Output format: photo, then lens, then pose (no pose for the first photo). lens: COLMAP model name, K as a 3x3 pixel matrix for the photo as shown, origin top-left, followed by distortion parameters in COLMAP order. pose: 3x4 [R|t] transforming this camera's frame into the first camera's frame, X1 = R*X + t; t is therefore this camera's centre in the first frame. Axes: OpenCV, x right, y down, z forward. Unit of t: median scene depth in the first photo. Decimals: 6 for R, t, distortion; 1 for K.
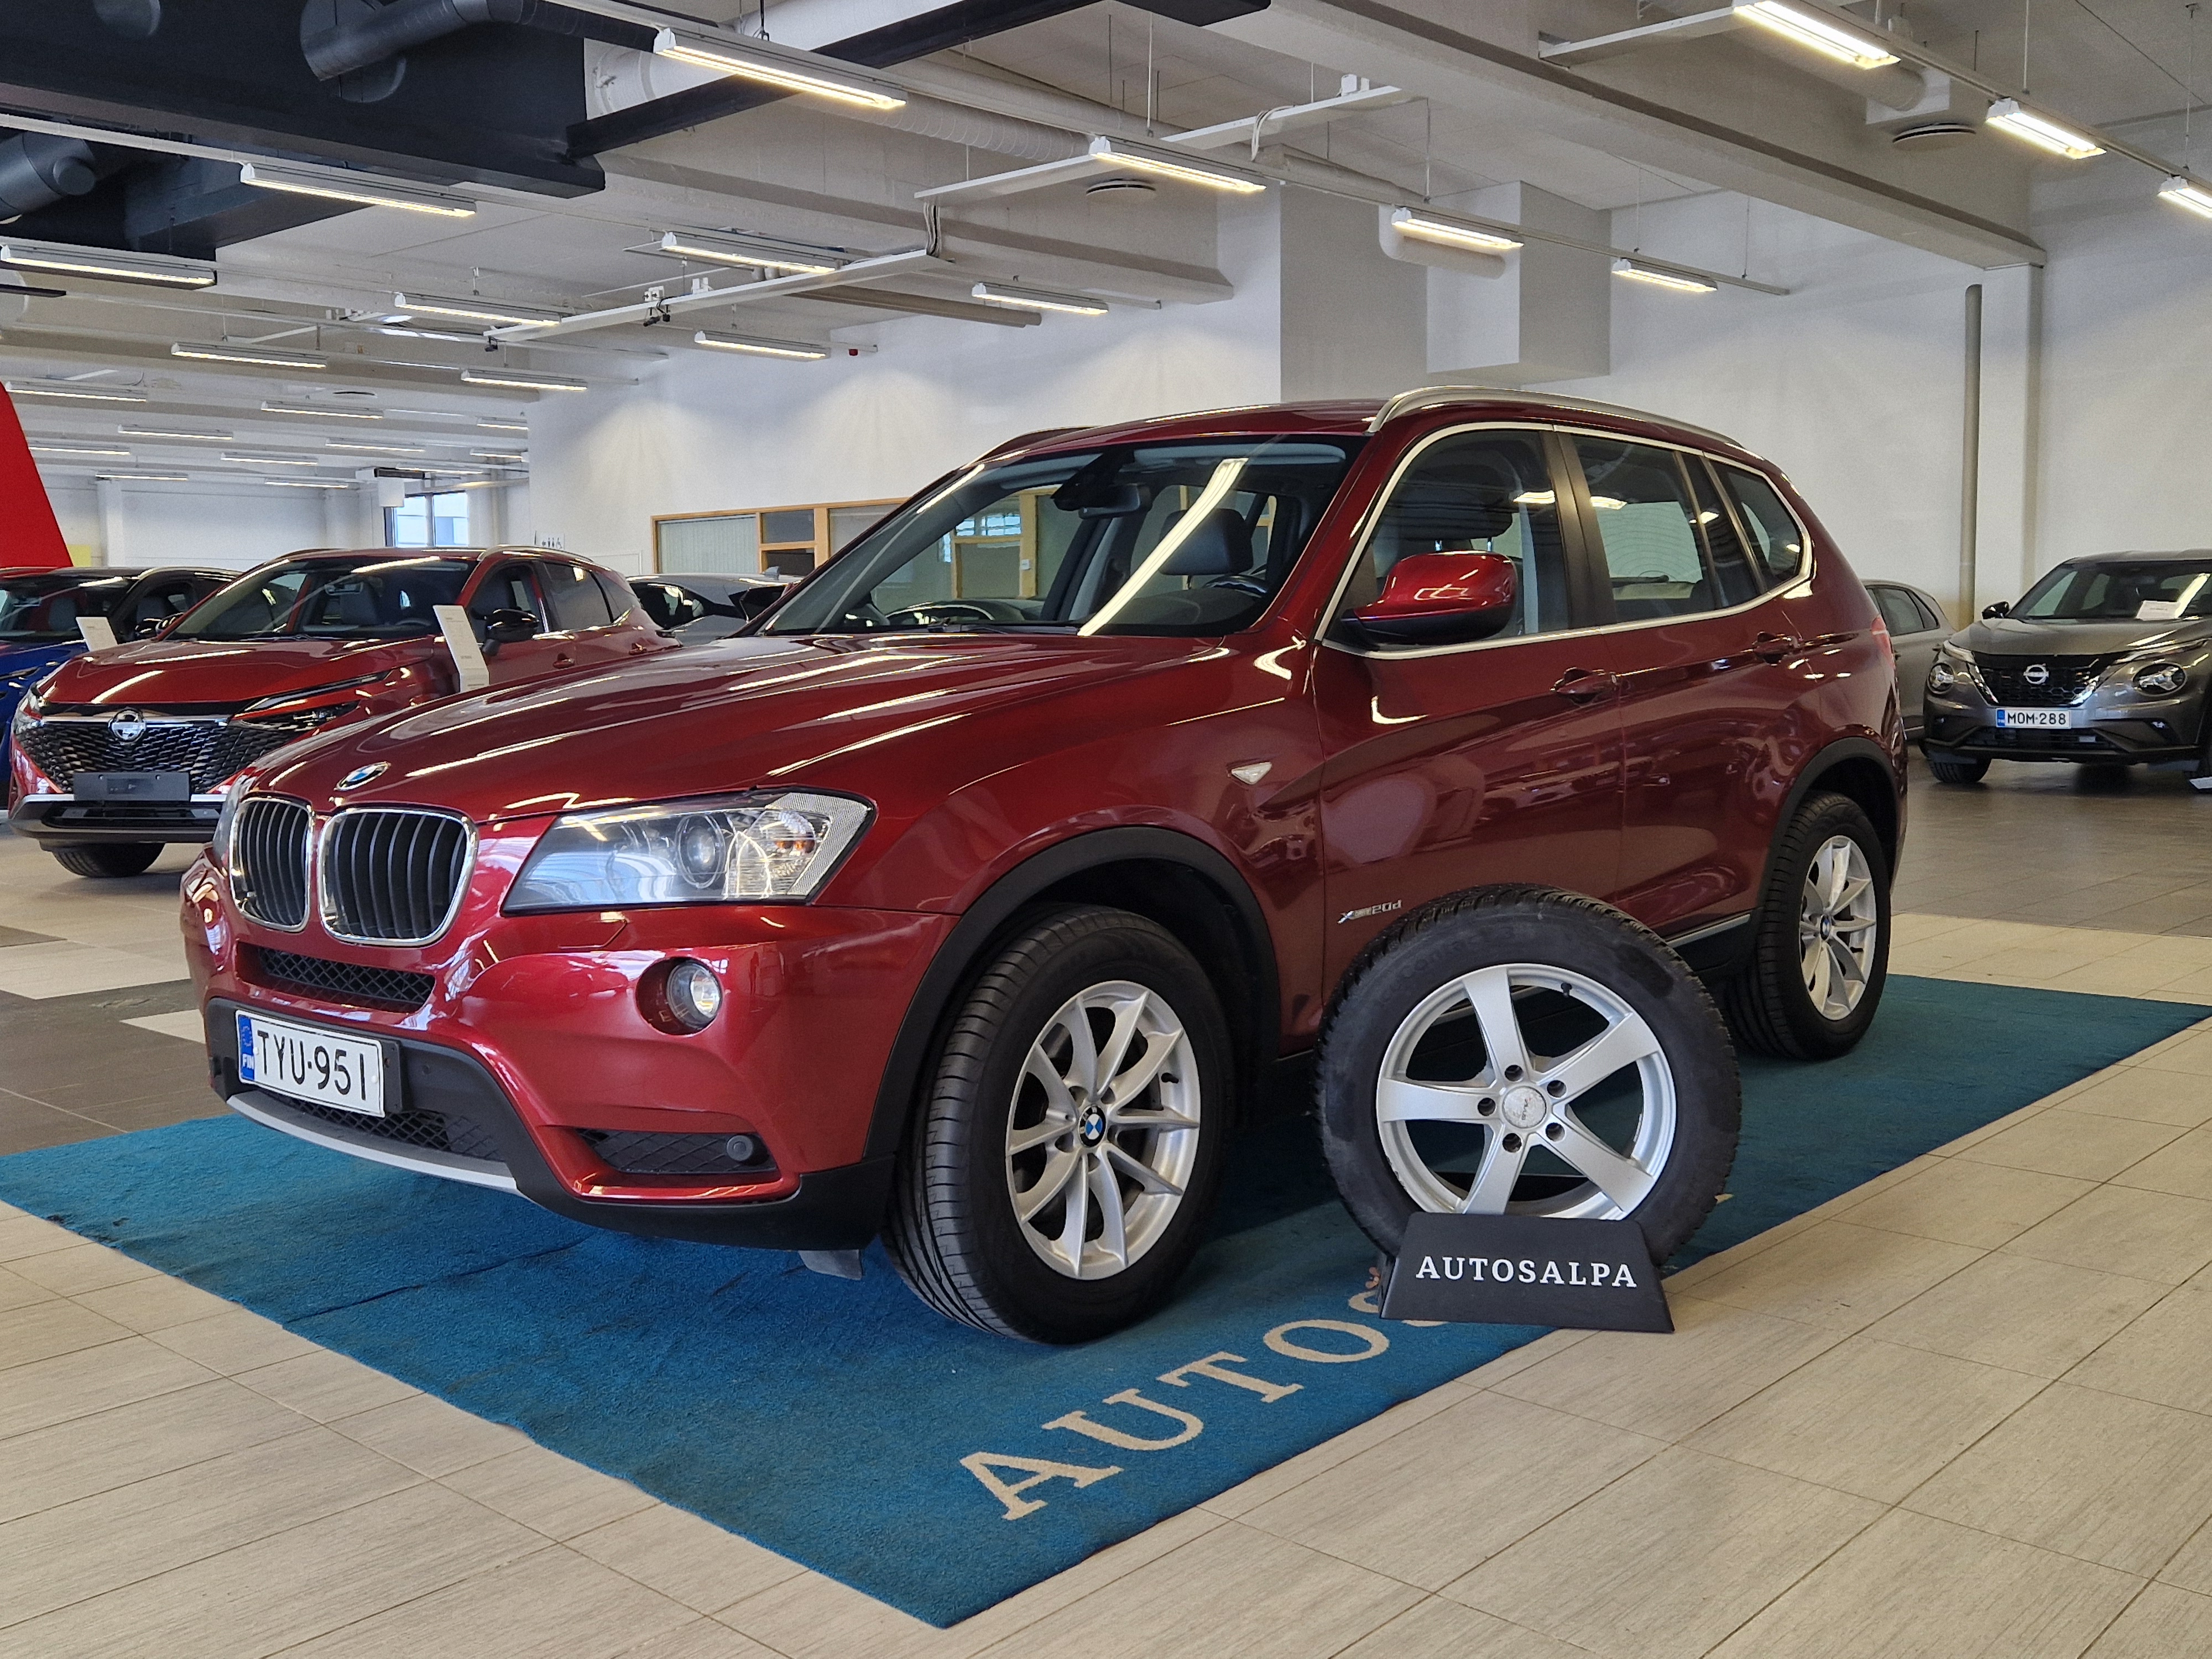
lens RADIAL K [[2061.9, 0, 1106.0], [0, 2061.9, 829.5], [0, 0, 1]] dist [0.082180, -0.002986]
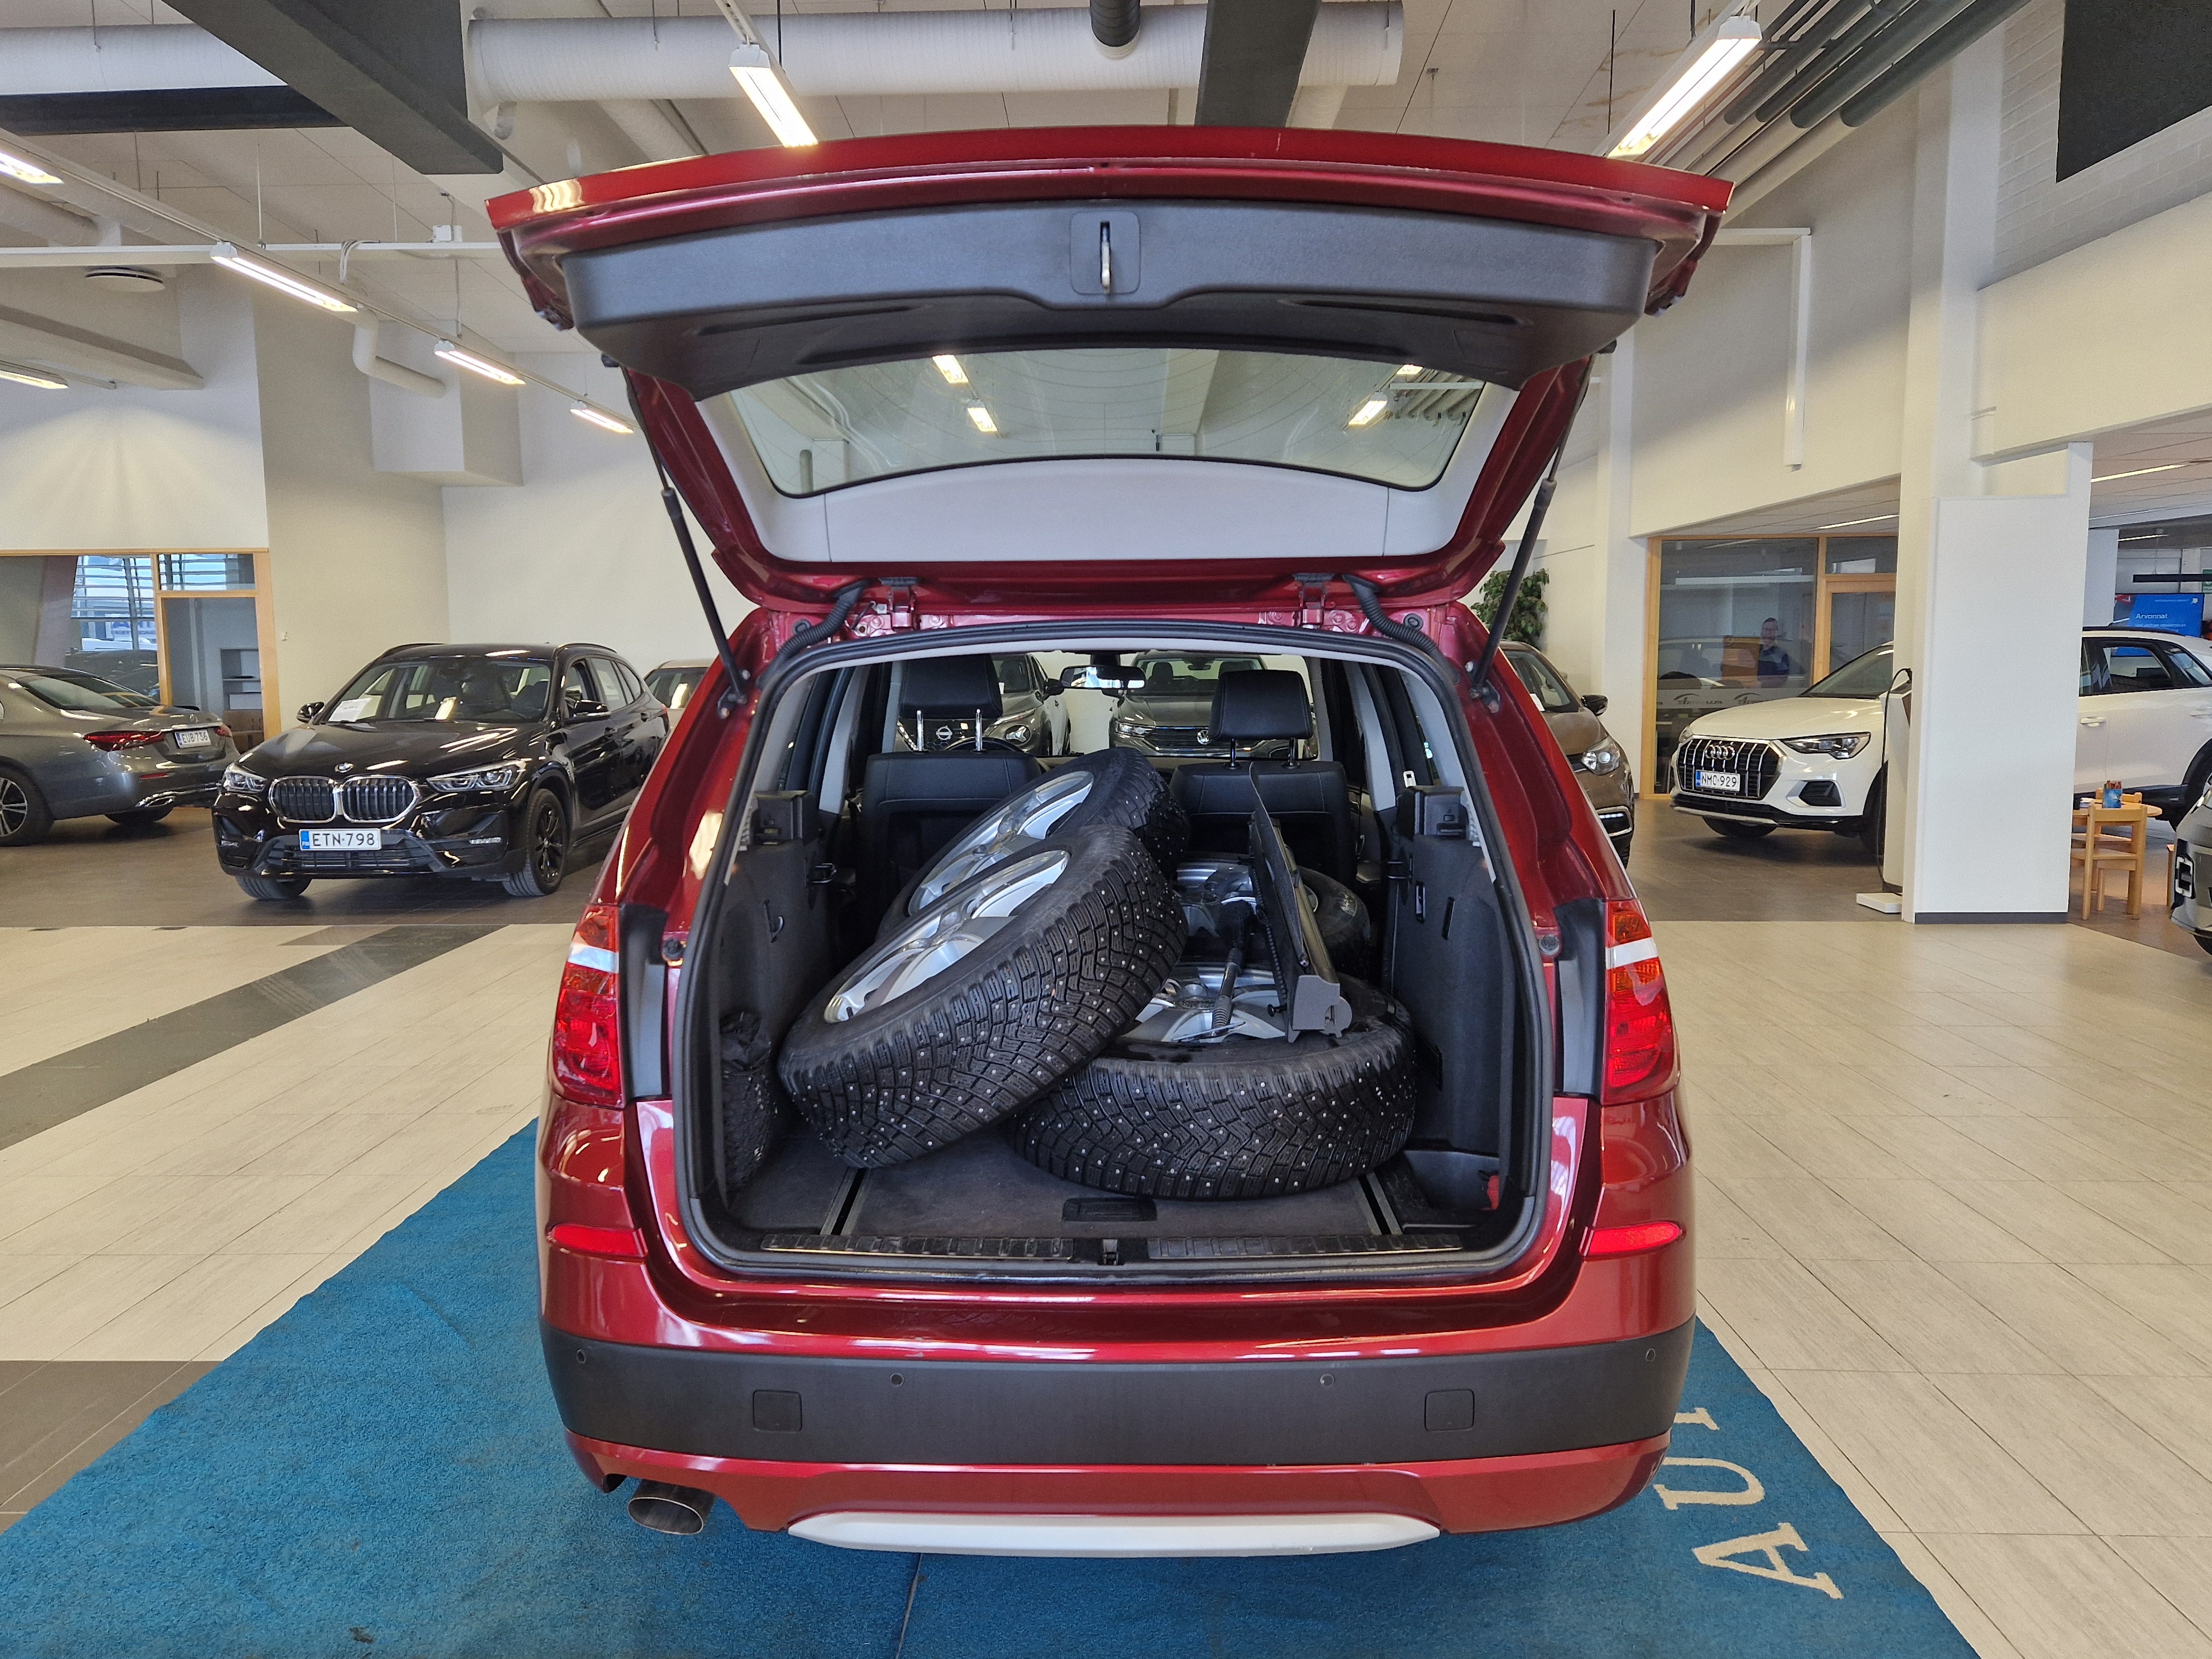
lens RADIAL K [[1552.4, 0, 1106.0], [0, 1552.4, 829.5], [0, 0, 1]] dist [0.092523, -0.096599]
pose [[0.765903, -0.061537, 0.640004, -0.227936], [0.058215, 0.997958, 0.026287, -0.039471], [-0.640315, 0.017125, 0.767921, 0.136346]]
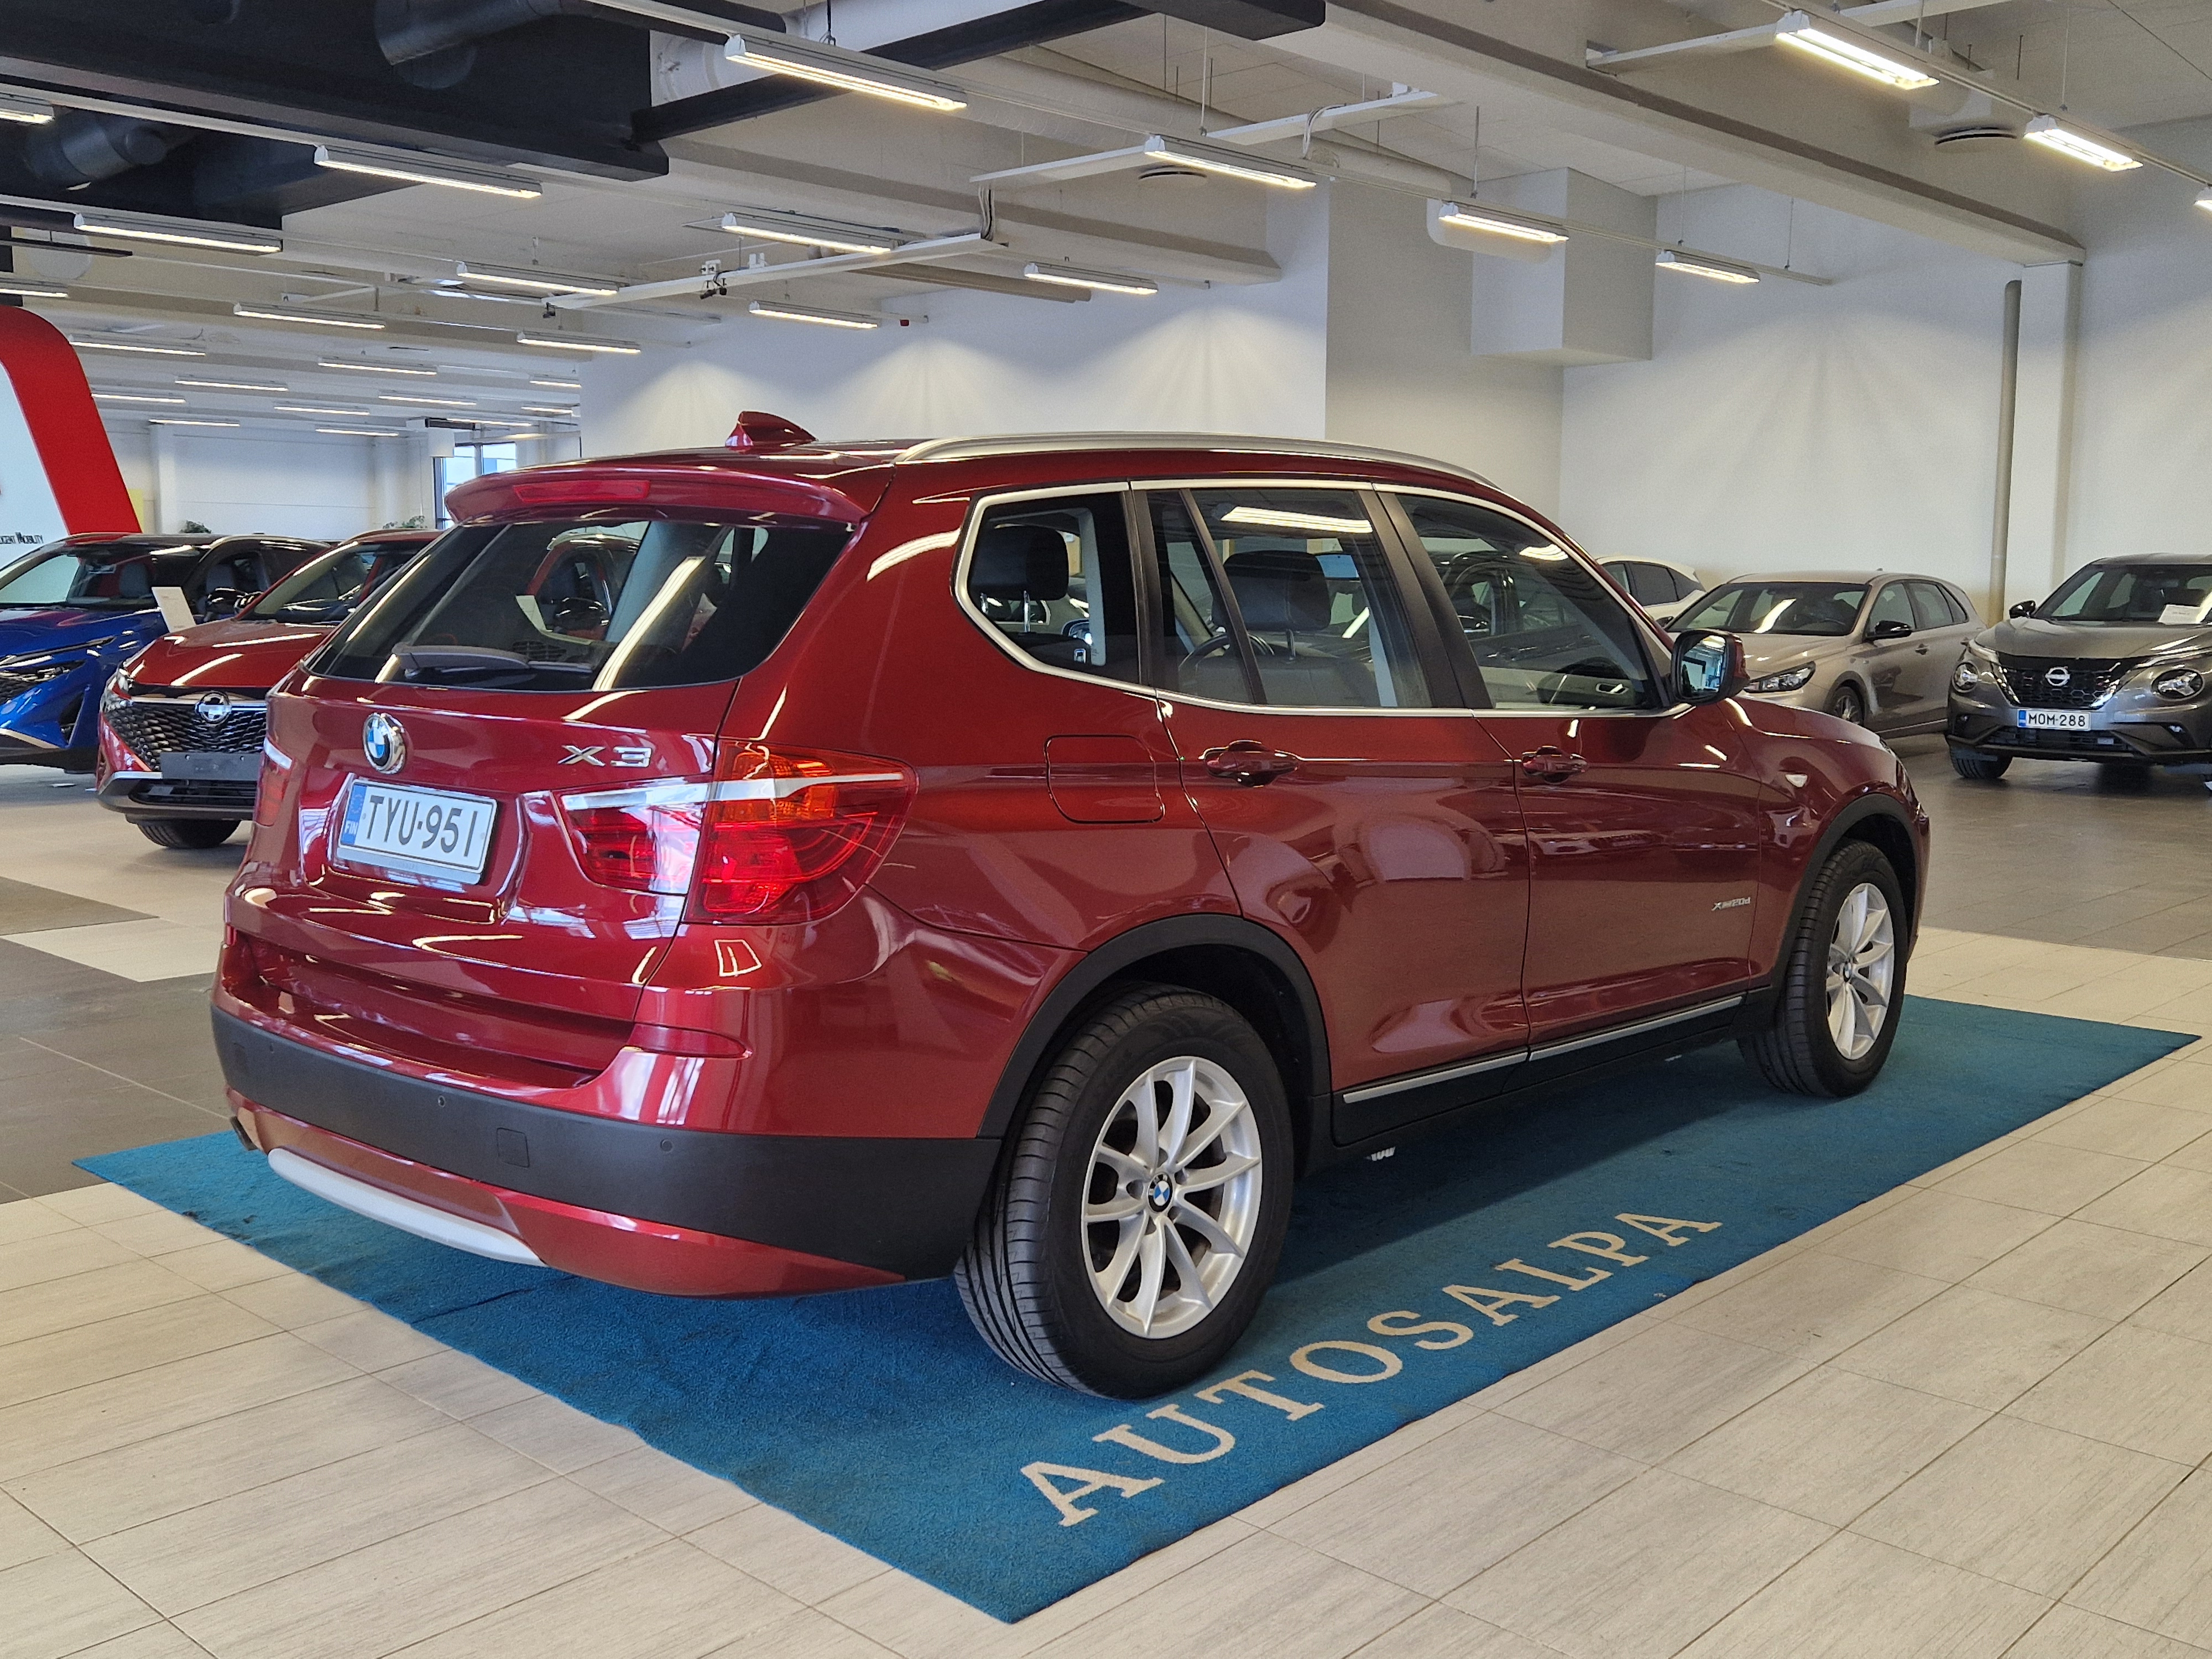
lens RADIAL K [[2057.5, 0, 1133.0], [0, 2057.5, 838.1], [0, 0, 1]] dist [0.079107, -0.004950]
pose [[0.999782, 0.020589, -0.003464, -0.003181], [-0.020484, 0.999398, 0.028017, -0.019049], [0.004039, -0.027940, 0.999601, -0.031085]]
